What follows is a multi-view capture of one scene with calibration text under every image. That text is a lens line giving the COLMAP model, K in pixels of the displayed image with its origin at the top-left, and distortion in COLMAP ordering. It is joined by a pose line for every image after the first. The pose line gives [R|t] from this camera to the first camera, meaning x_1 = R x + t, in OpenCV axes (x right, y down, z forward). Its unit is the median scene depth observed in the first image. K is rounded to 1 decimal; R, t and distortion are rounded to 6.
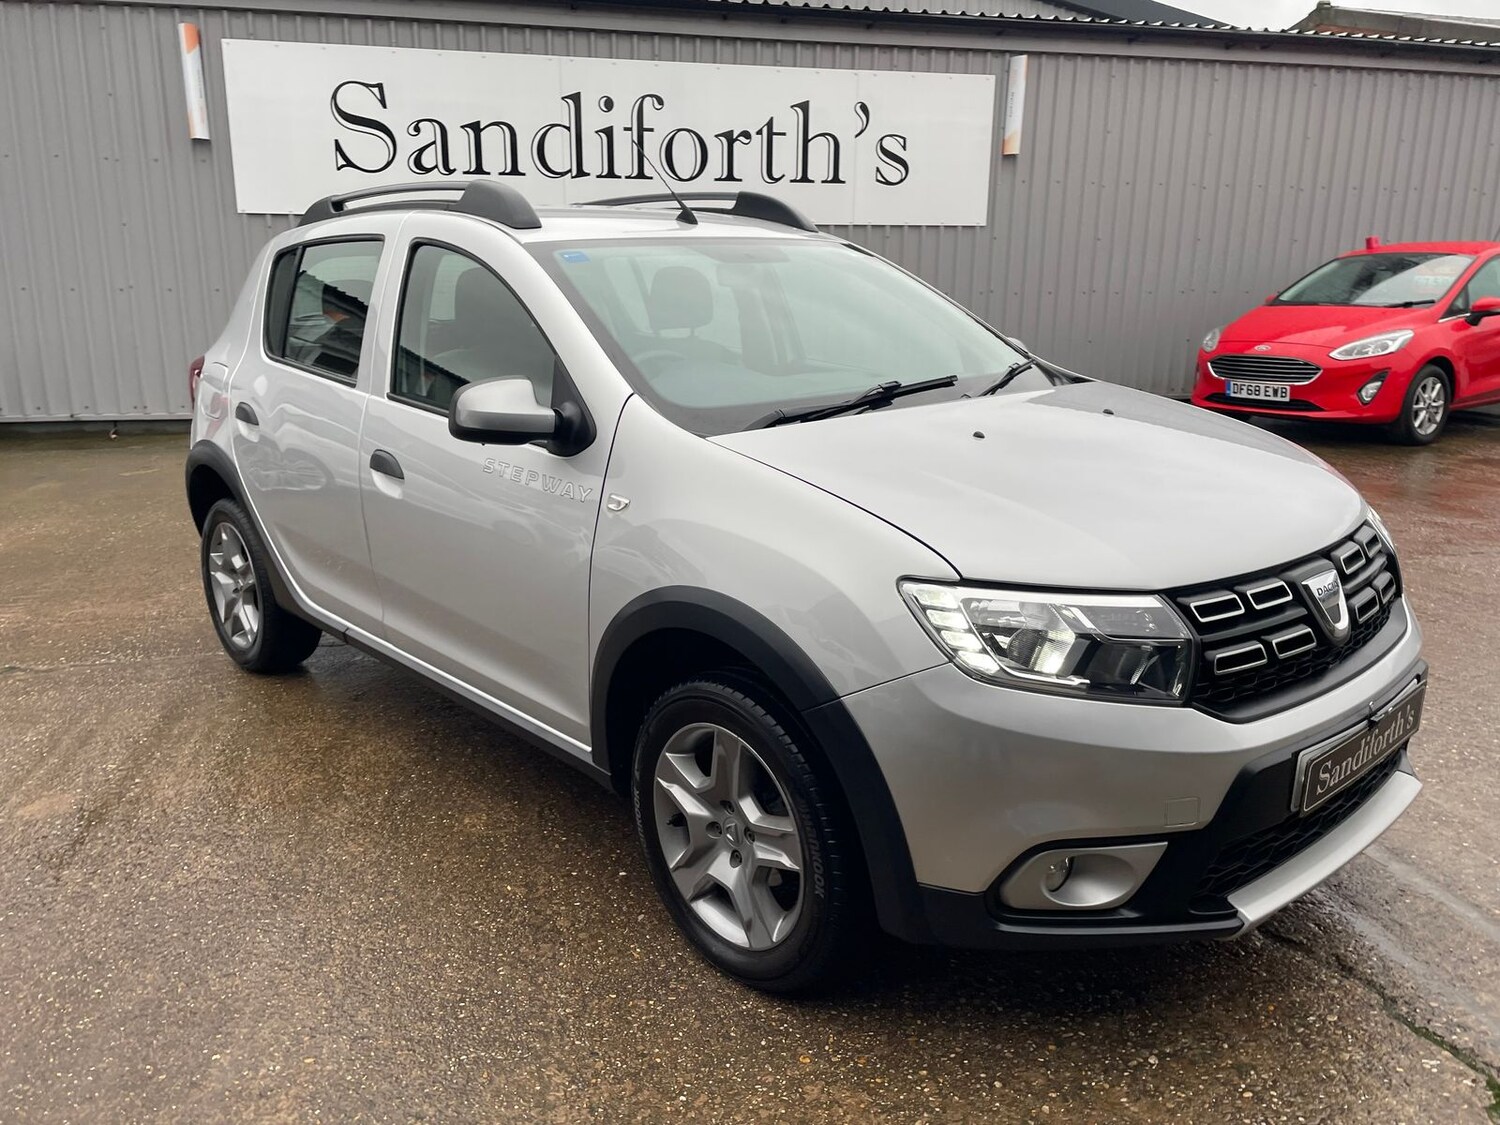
lens RADIAL K [[1184.1, 0, 765.3], [0, 1184.1, 550.1], [0, 0, 1]] dist [0.089300, -0.113956]
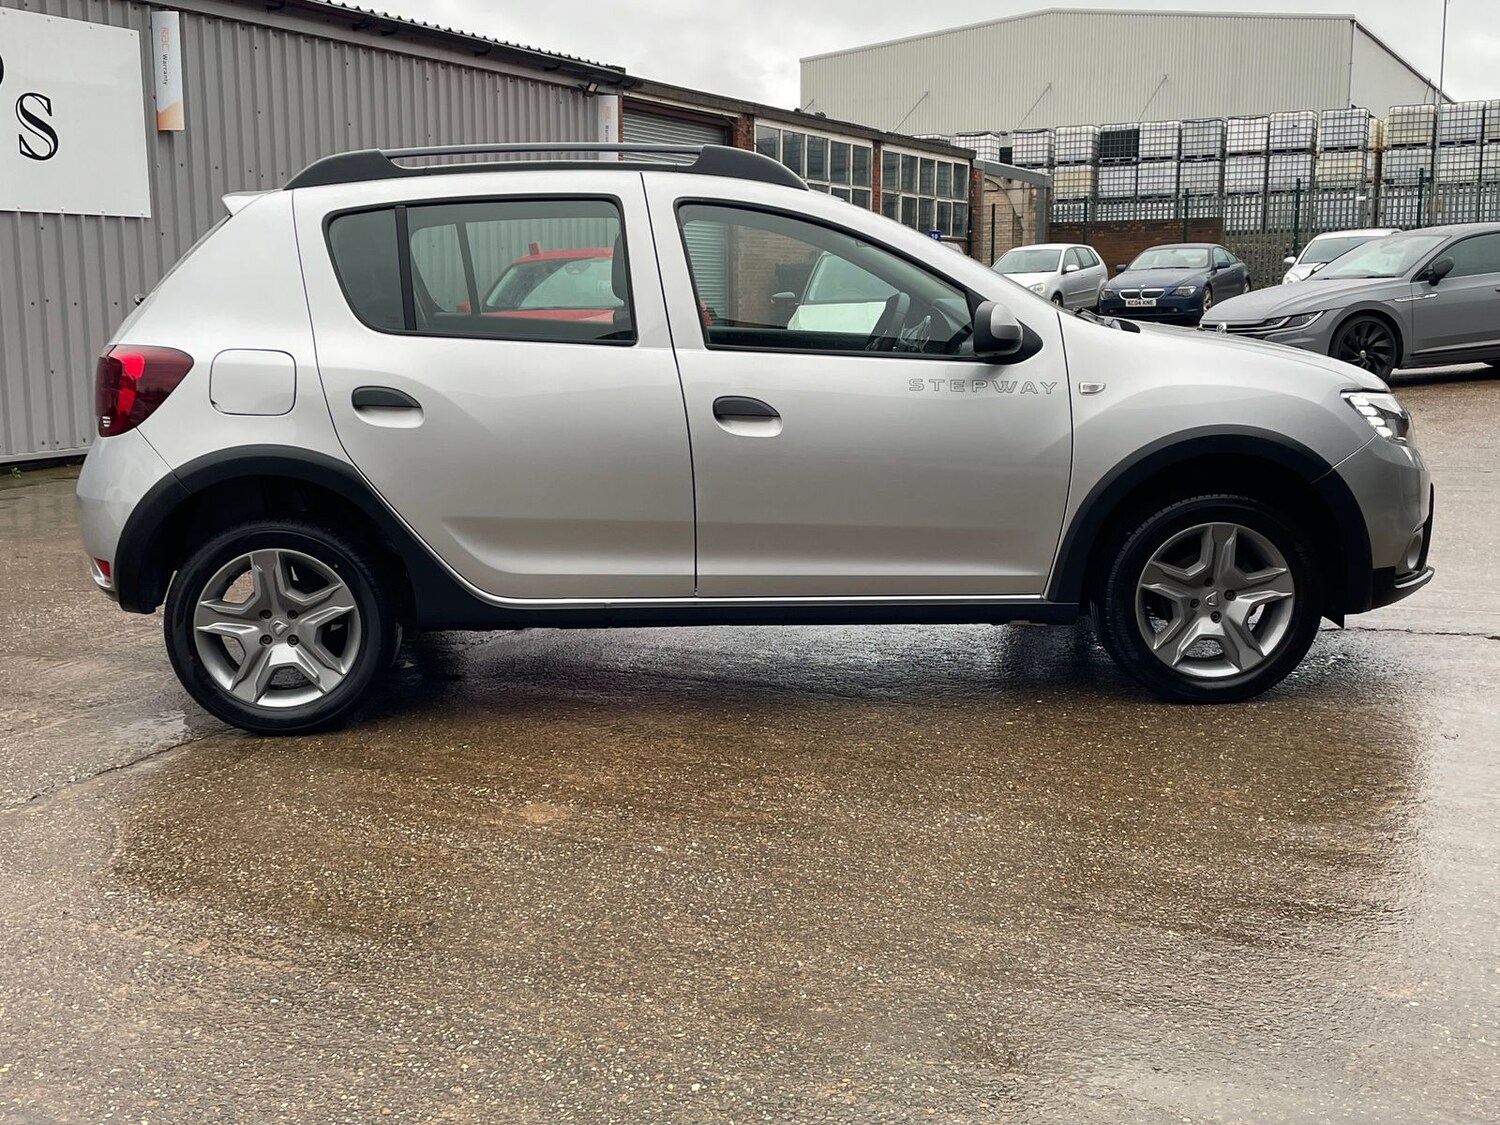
lens RADIAL K [[1691.5, 0, 756.5], [0, 1691.5, 548.5], [0, 0, 1]] dist [0.062532, 0.000000]
pose [[0.643734, -0.126272, 0.754759, -0.515297], [0.192384, 0.981320, 0.000092, 0.018406], [-0.740672, 0.145145, 0.656002, 0.011766]]
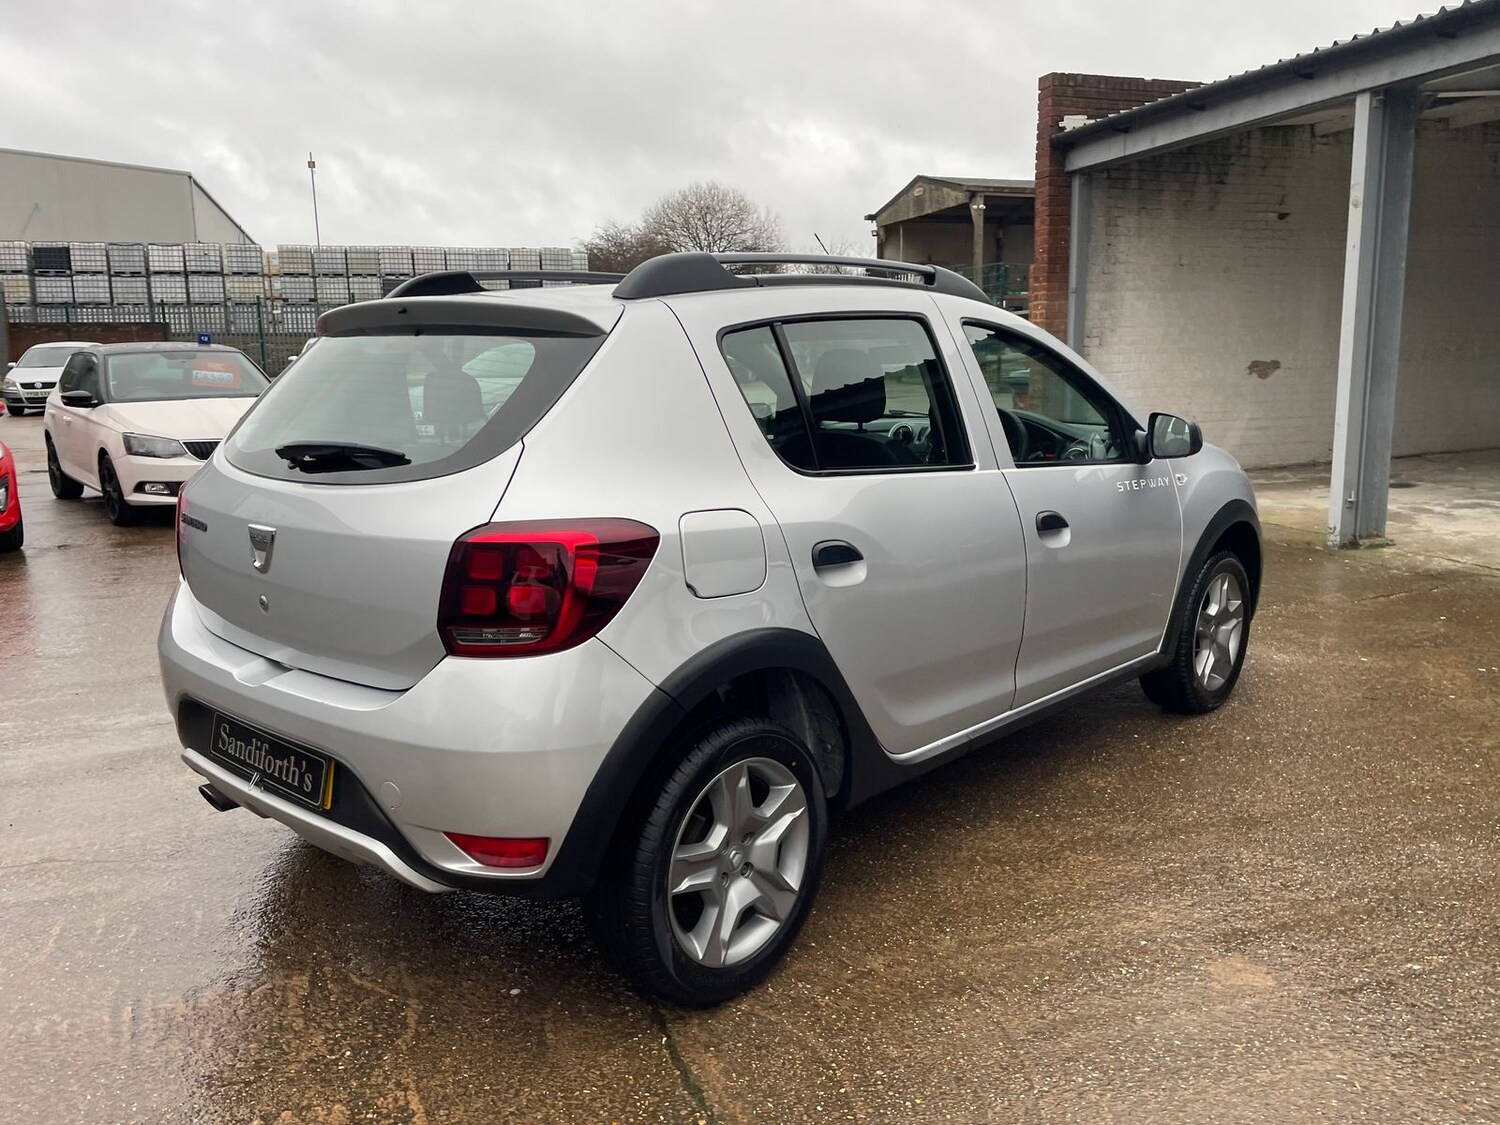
lens RADIAL K [[1183.5, 0, 760.5], [0, 1183.5, 565.4], [0, 0, 1]] dist [0.088743, -0.112288]
pose [[-0.095040, -0.170280, 0.980802, -0.486536], [0.250051, 0.949589, 0.189091, -0.109031], [-0.963557, 0.263222, -0.047670, 0.468967]]
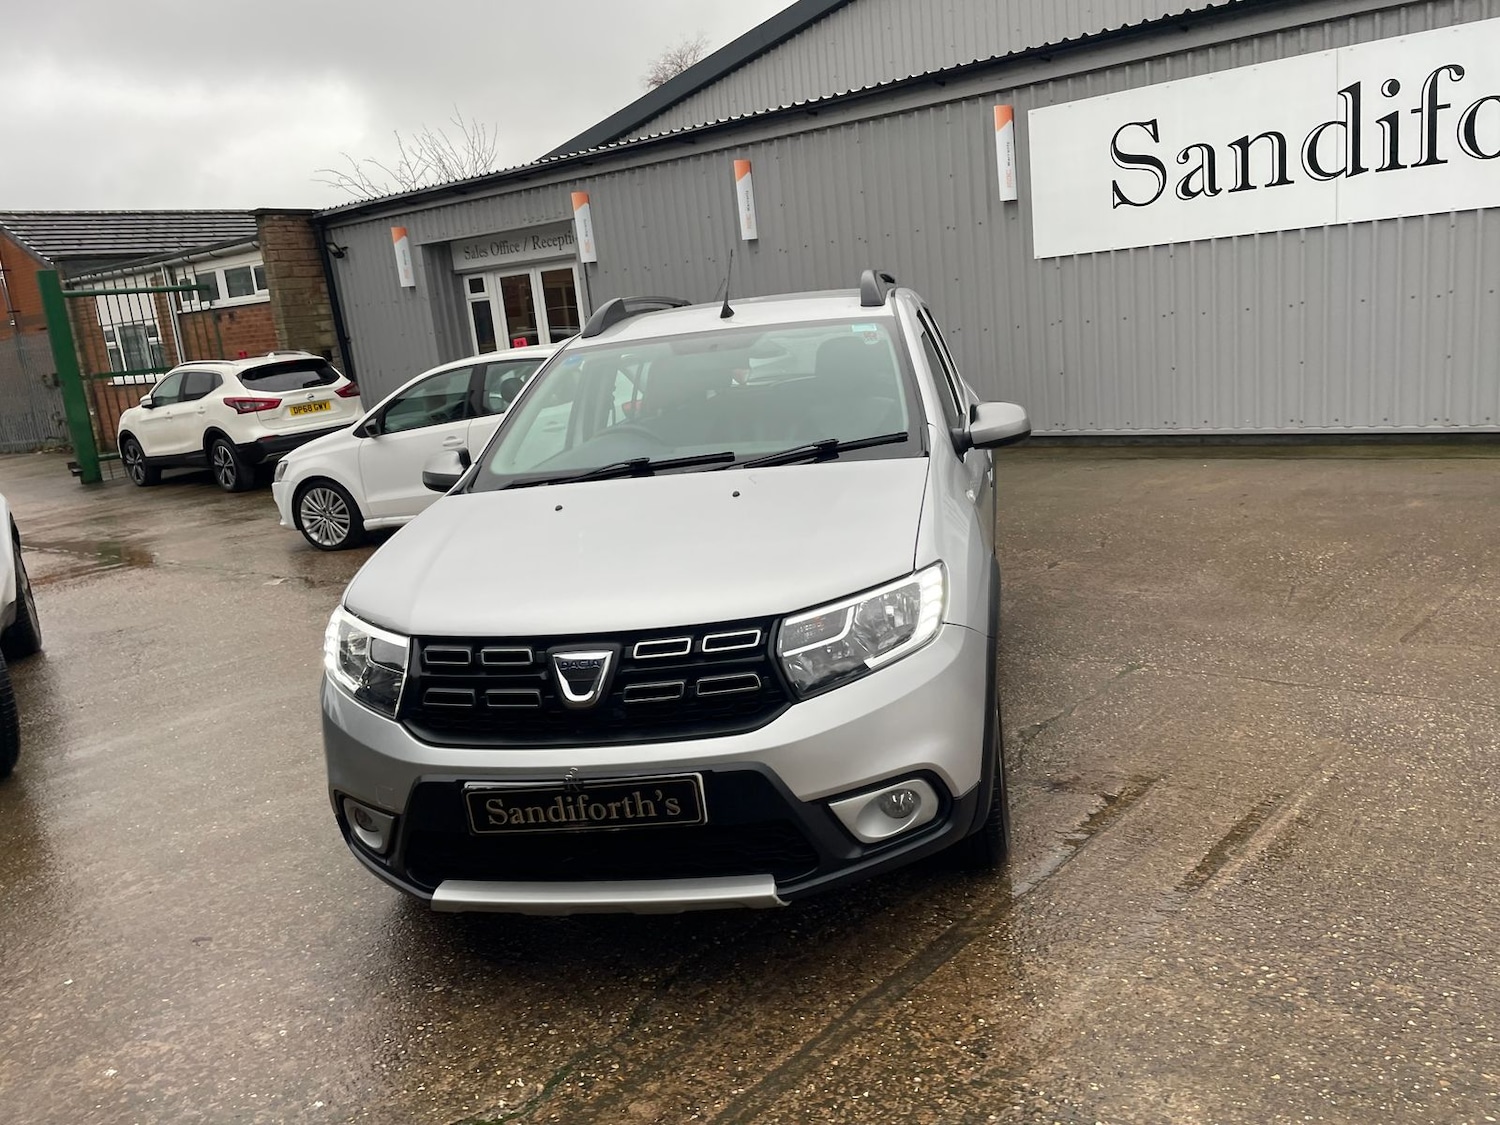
lens RADIAL K [[1184.1, 0, 758.0], [0, 1184.1, 561.5], [0, 0, 1]] dist [0.089300, -0.113956]
pose [[0.589710, 0.106682, -0.800538, 0.373979], [-0.094502, 0.993543, 0.062788, -0.039197], [0.802067, 0.038626, 0.595984, 0.115368]]
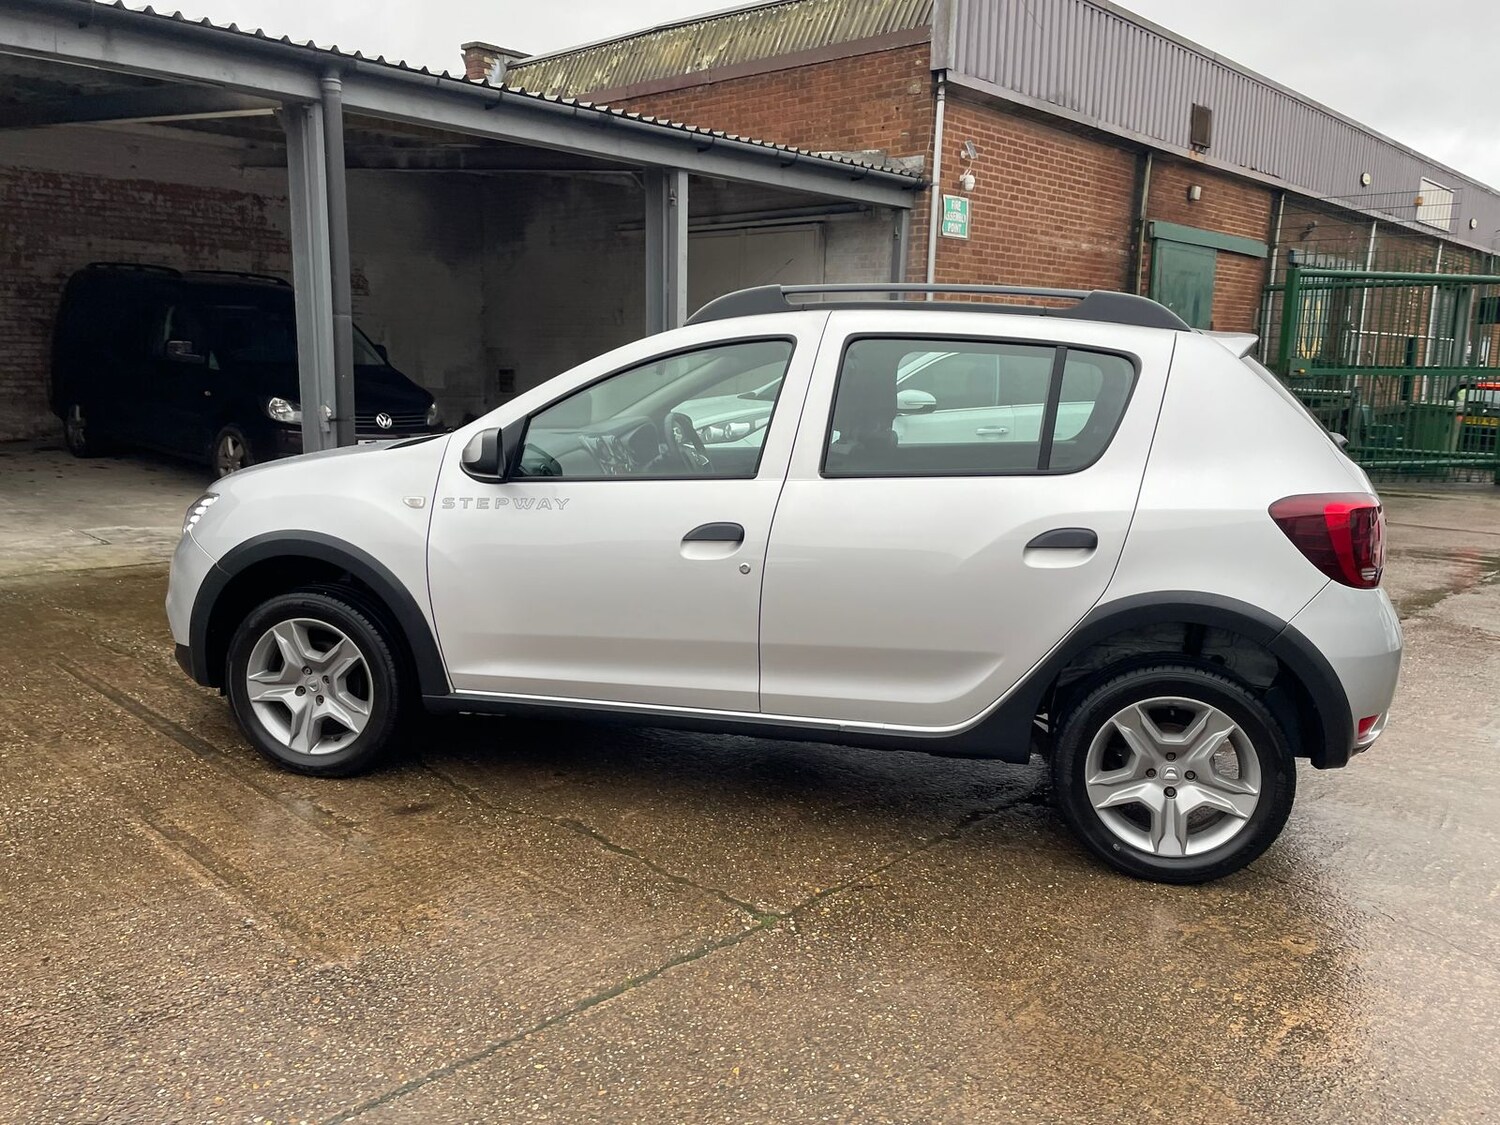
lens RADIAL K [[1184.1, 0, 756.8], [0, 1184.1, 566.1], [0, 0, 1]] dist [0.089300, -0.113956]
pose [[-0.830853, 0.072461, -0.551754, 0.234508], [-0.157121, 0.920601, 0.357500, -0.189999], [0.533851, 0.383722, -0.753499, 0.789738]]
